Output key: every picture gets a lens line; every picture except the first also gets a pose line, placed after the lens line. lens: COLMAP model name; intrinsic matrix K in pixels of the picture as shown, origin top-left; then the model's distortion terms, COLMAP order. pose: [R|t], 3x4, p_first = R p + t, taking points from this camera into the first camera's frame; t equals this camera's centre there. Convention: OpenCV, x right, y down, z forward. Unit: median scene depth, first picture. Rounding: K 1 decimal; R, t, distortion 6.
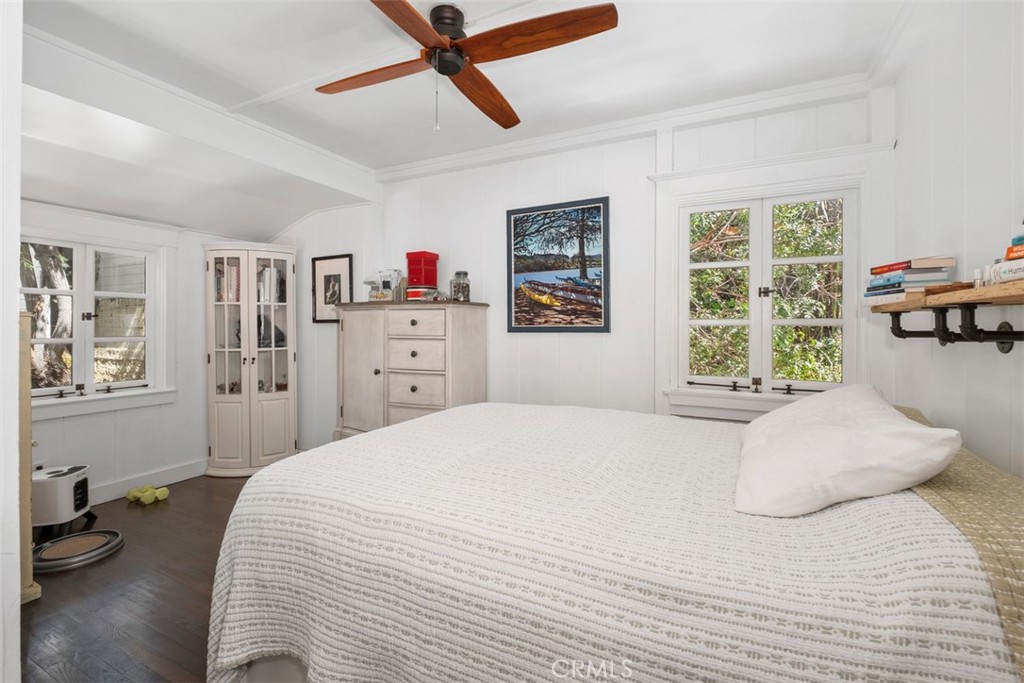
lens RADIAL K [[439.4, 0, 509.5], [0, 439.4, 330.5], [0, 0, 1]] dist [-0.000384, -0.000322]
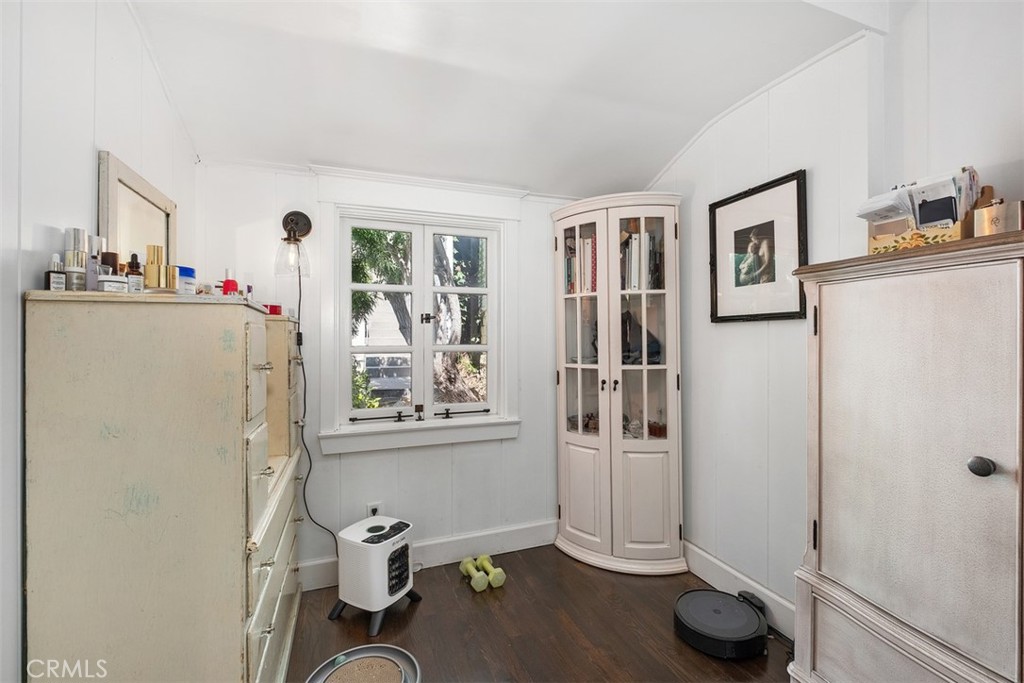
lens RADIAL K [[439.4, 0, 509.5], [0, 439.4, 330.5], [0, 0, 1]] dist [-0.000384, -0.000322]
pose [[0.729385, -0.014765, -0.683944, -0.265673], [-0.001567, 0.999728, -0.023253, 0.006521], [0.684101, 0.018033, 0.729164, 0.441774]]
